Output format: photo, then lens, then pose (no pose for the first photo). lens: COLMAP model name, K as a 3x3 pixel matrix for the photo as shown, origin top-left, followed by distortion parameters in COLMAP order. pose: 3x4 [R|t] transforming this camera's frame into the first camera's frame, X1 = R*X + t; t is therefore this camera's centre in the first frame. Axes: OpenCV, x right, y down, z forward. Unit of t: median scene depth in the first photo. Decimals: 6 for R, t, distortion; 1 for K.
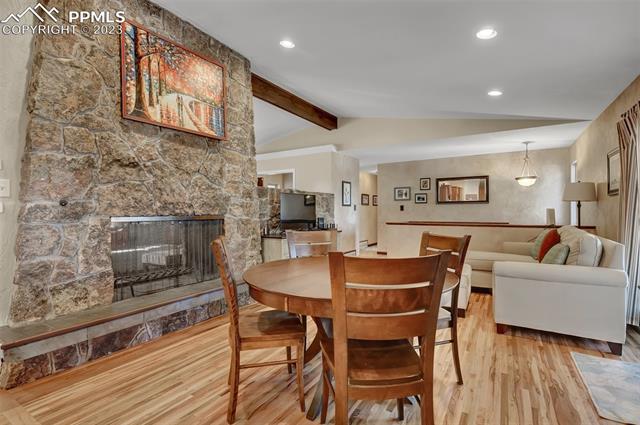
lens RADIAL K [[312.7, 0, 320.7], [0, 312.7, 213.0], [0, 0, 1]] dist [0.025829, -0.000867]
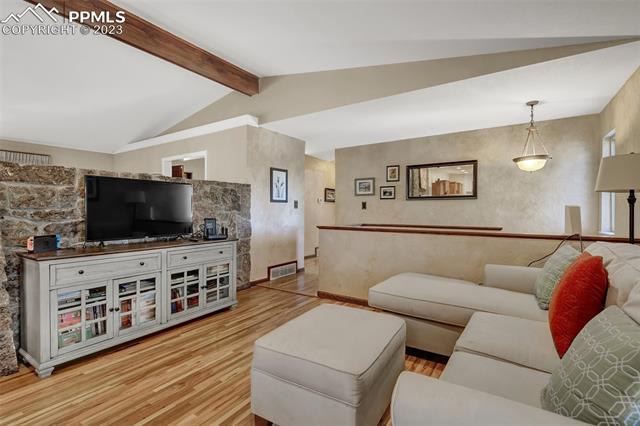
lens RADIAL K [[293.8, 0, 318.9], [0, 293.8, 212.8], [0, 0, 1]] dist [0.020206, 0.000665]
pose [[0.998409, 0.005456, -0.056124, 0.215760], [-0.005159, 0.999972, 0.005427, -0.001615], [0.056152, -0.005128, 0.998409, 0.315877]]
